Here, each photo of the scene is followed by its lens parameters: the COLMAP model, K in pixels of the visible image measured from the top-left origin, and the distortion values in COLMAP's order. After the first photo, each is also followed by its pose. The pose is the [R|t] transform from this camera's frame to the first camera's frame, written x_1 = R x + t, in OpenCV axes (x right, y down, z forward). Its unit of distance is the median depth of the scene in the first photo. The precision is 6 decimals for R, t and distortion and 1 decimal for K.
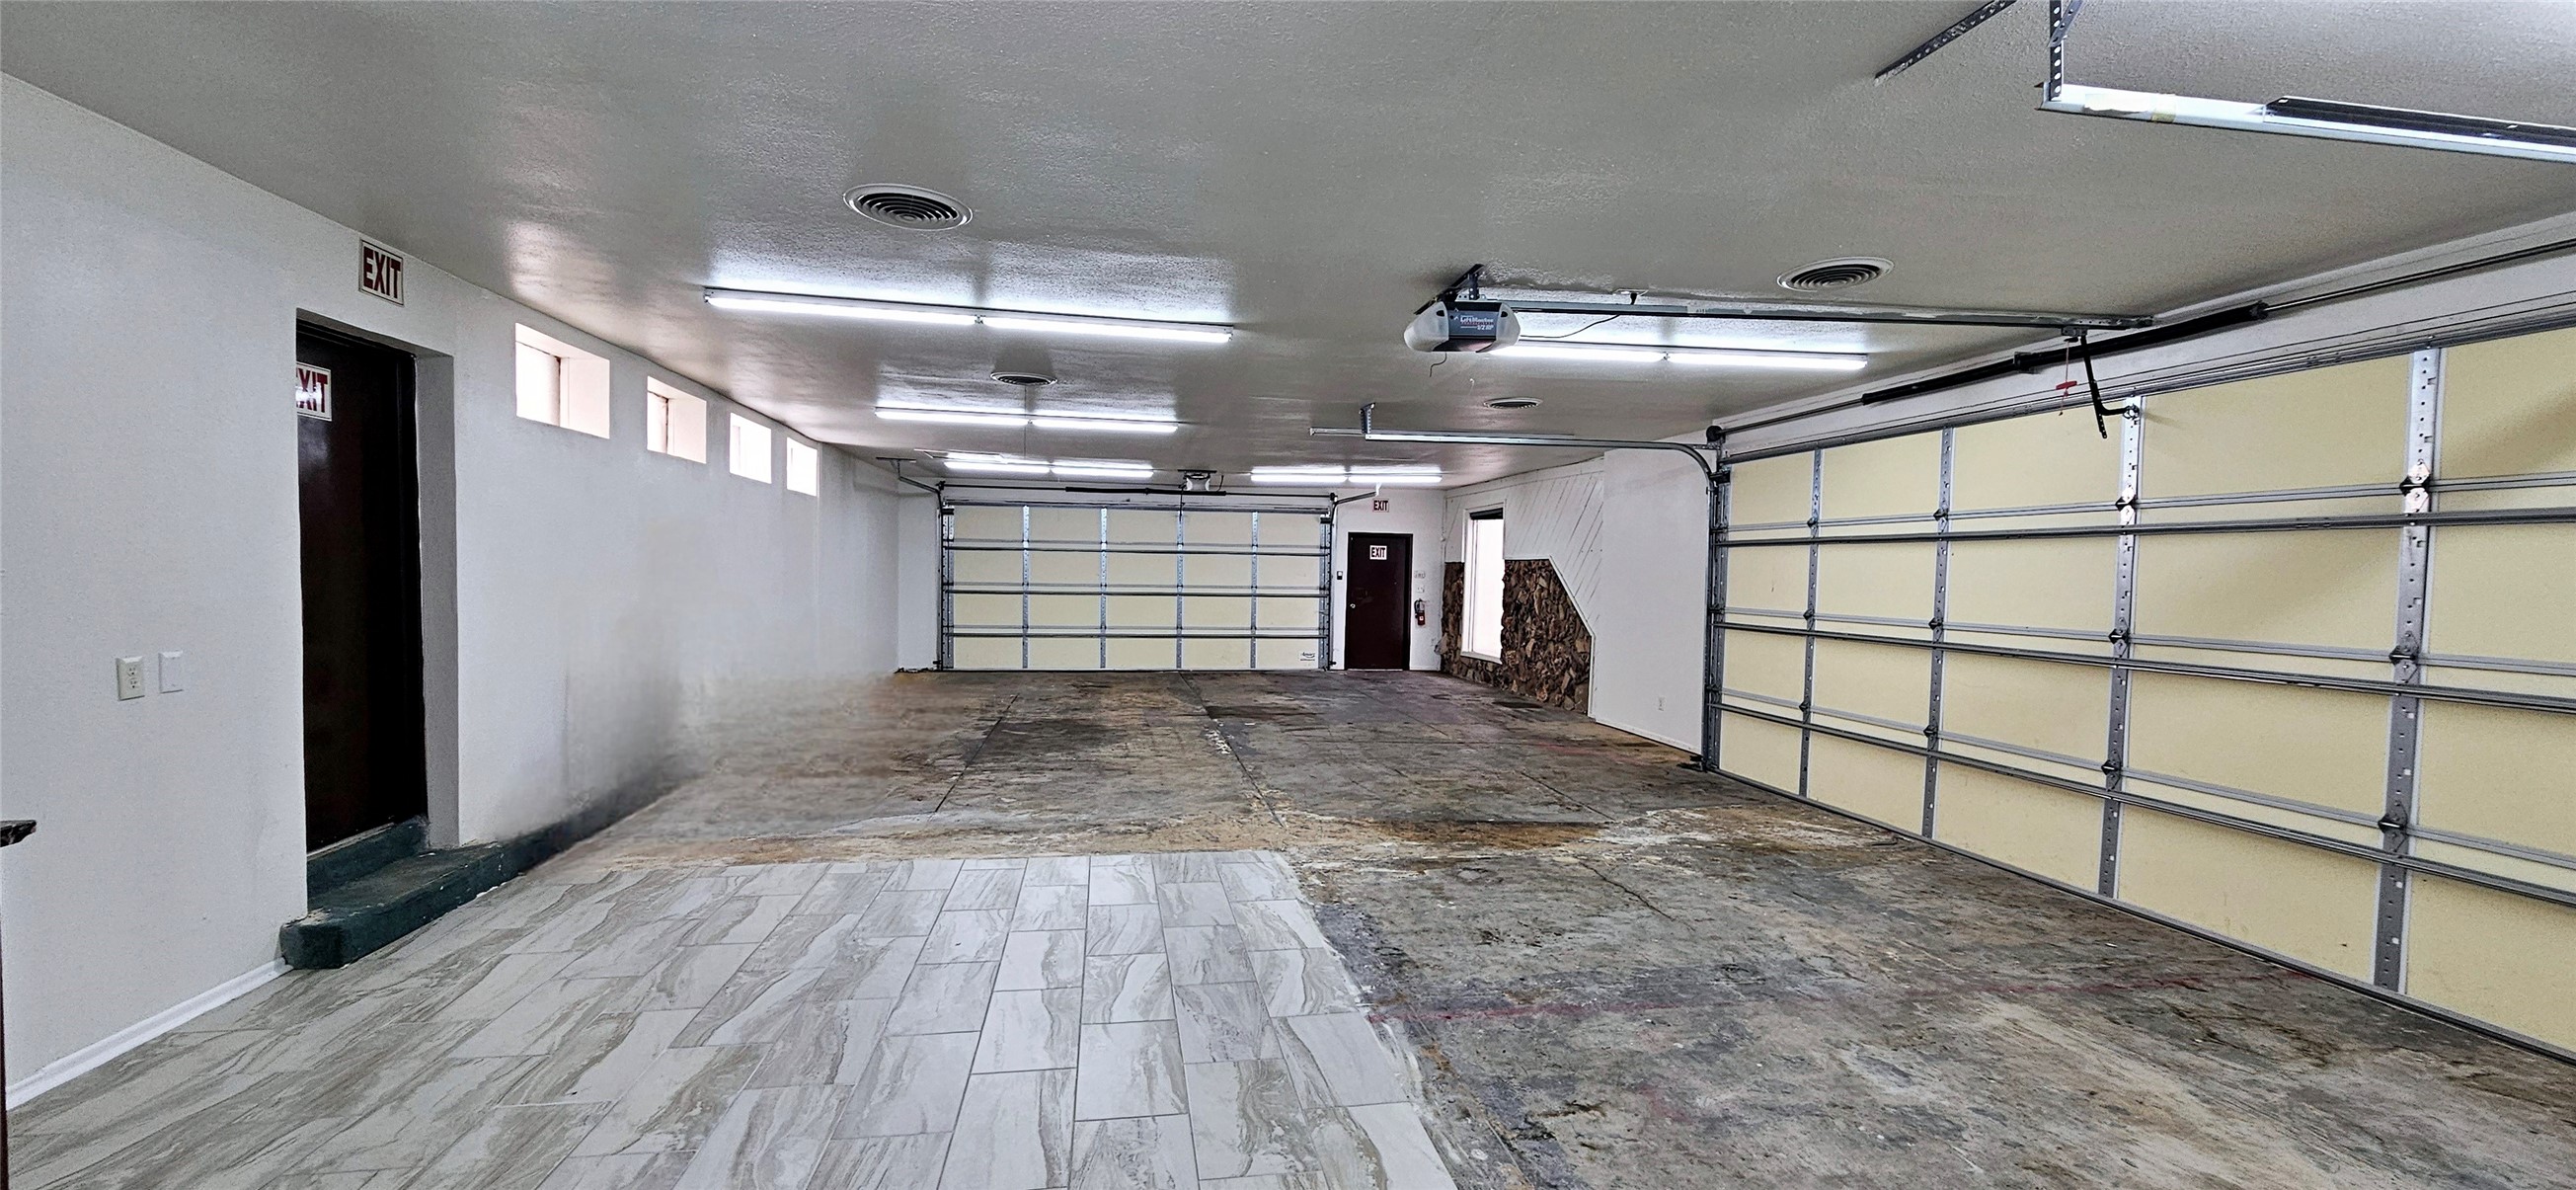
lens RADIAL K [[1070.3, 0, 1306.7], [0, 1070.3, 618.1], [0, 0, 1]] dist [-0.000693, -0.000099]
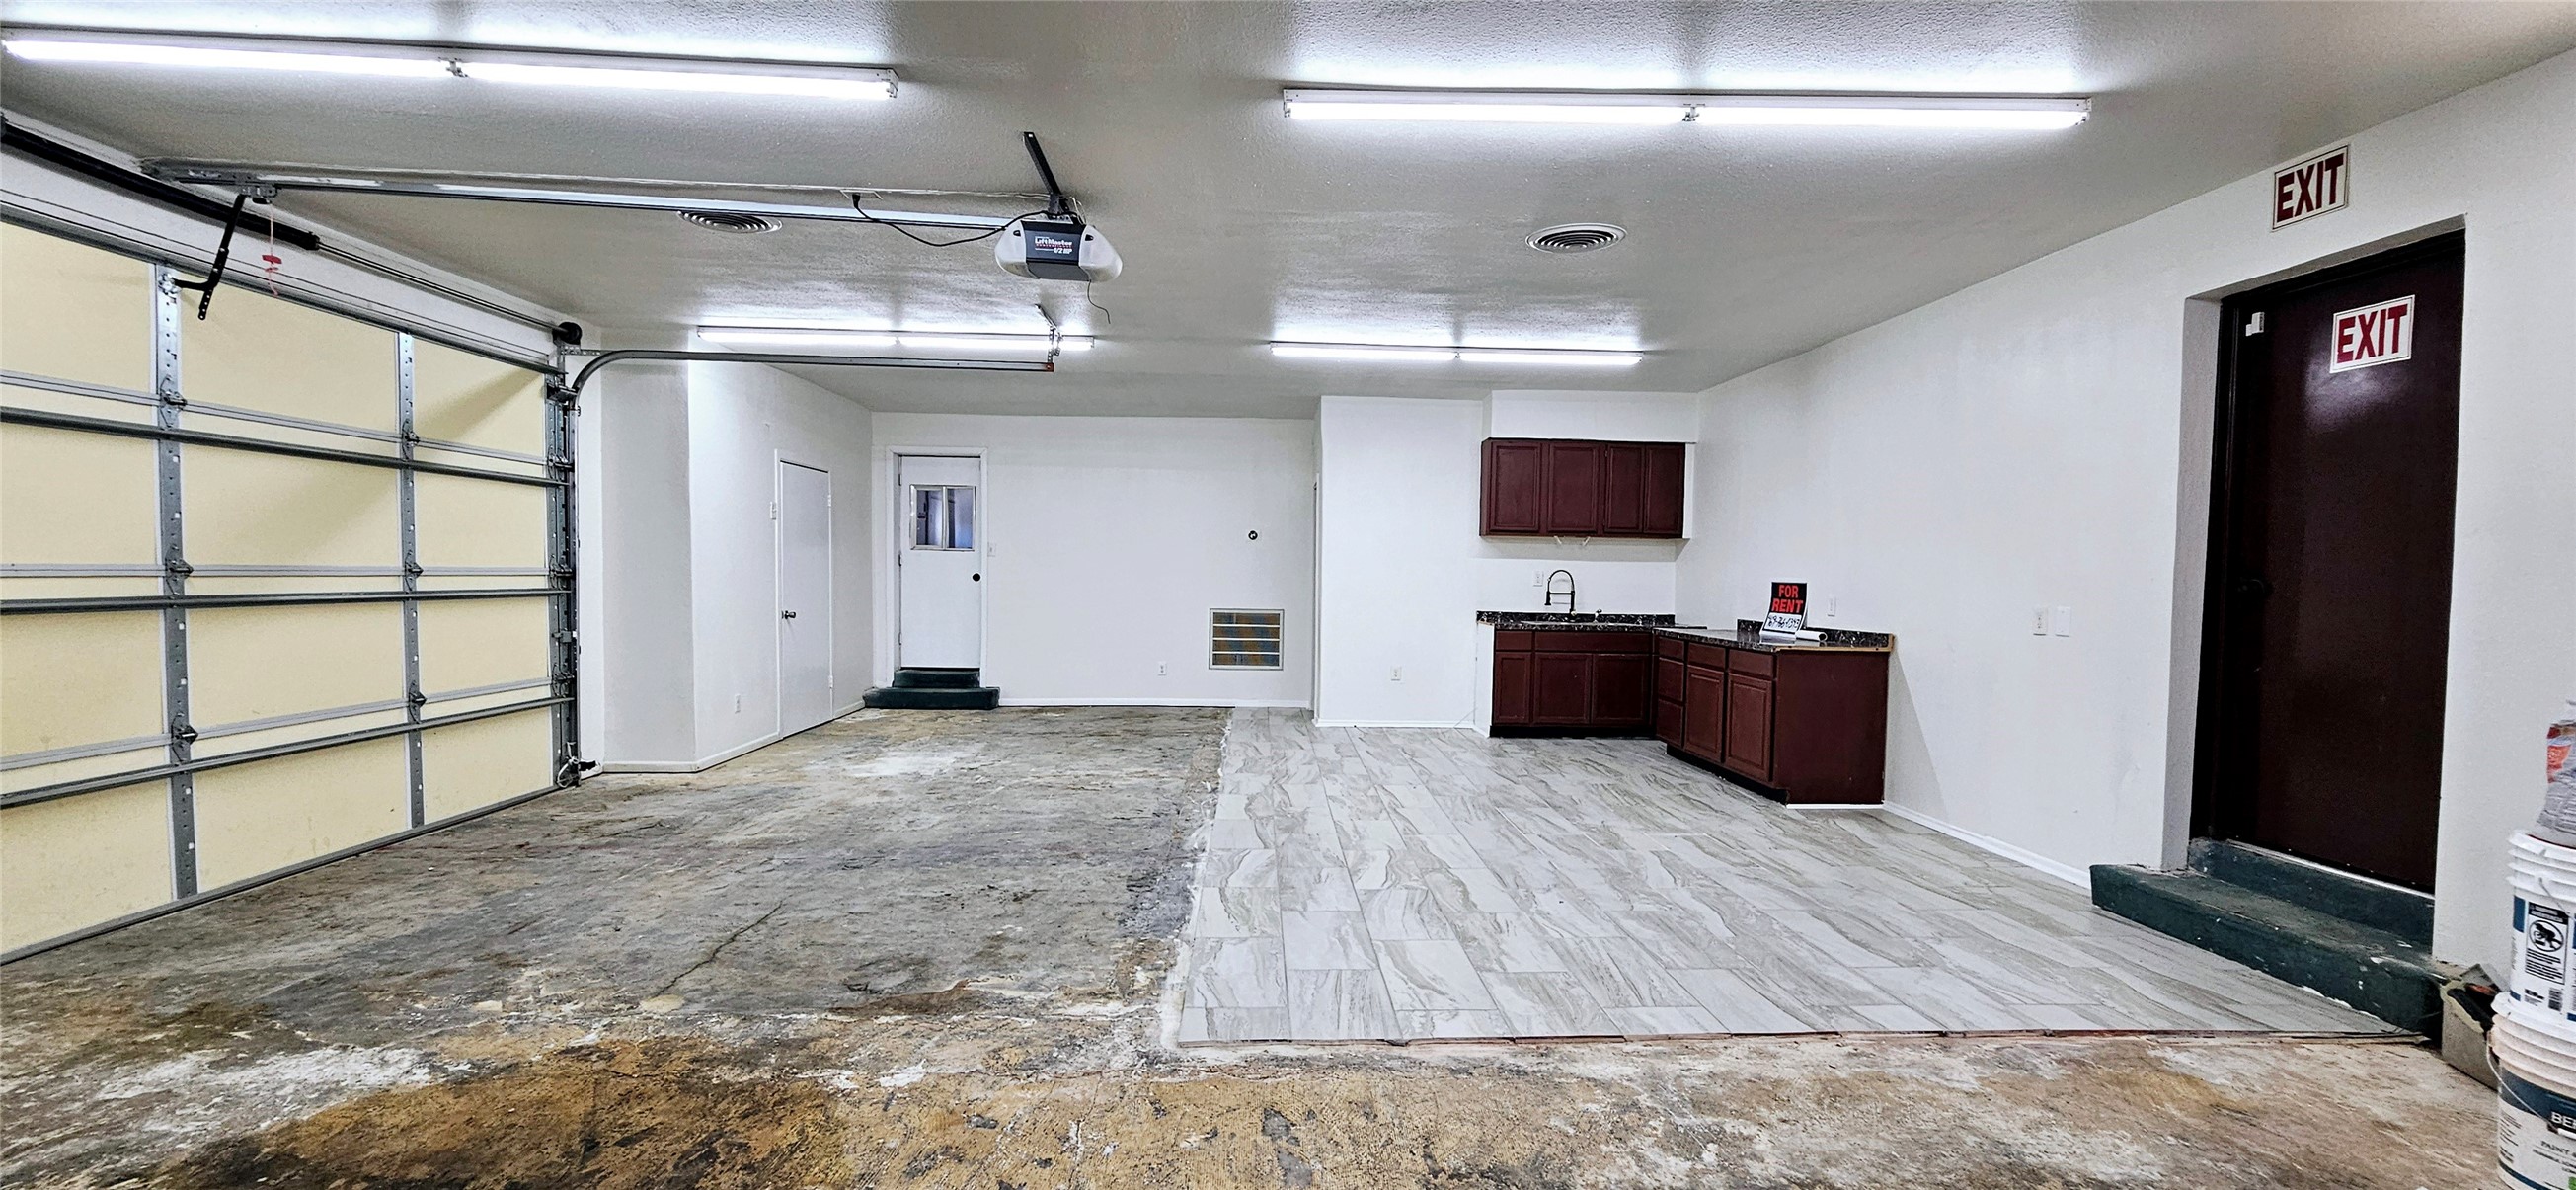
lens RADIAL K [[1070.3, 0, 1306.7], [0, 1070.3, 618.1], [0, 0, 1]] dist [-0.000693, -0.000099]
pose [[-0.990372, -0.034909, 0.133958, -0.189399], [-0.023229, 0.995869, 0.087785, -0.038233], [-0.136469, 0.083828, -0.987091, 1.770493]]
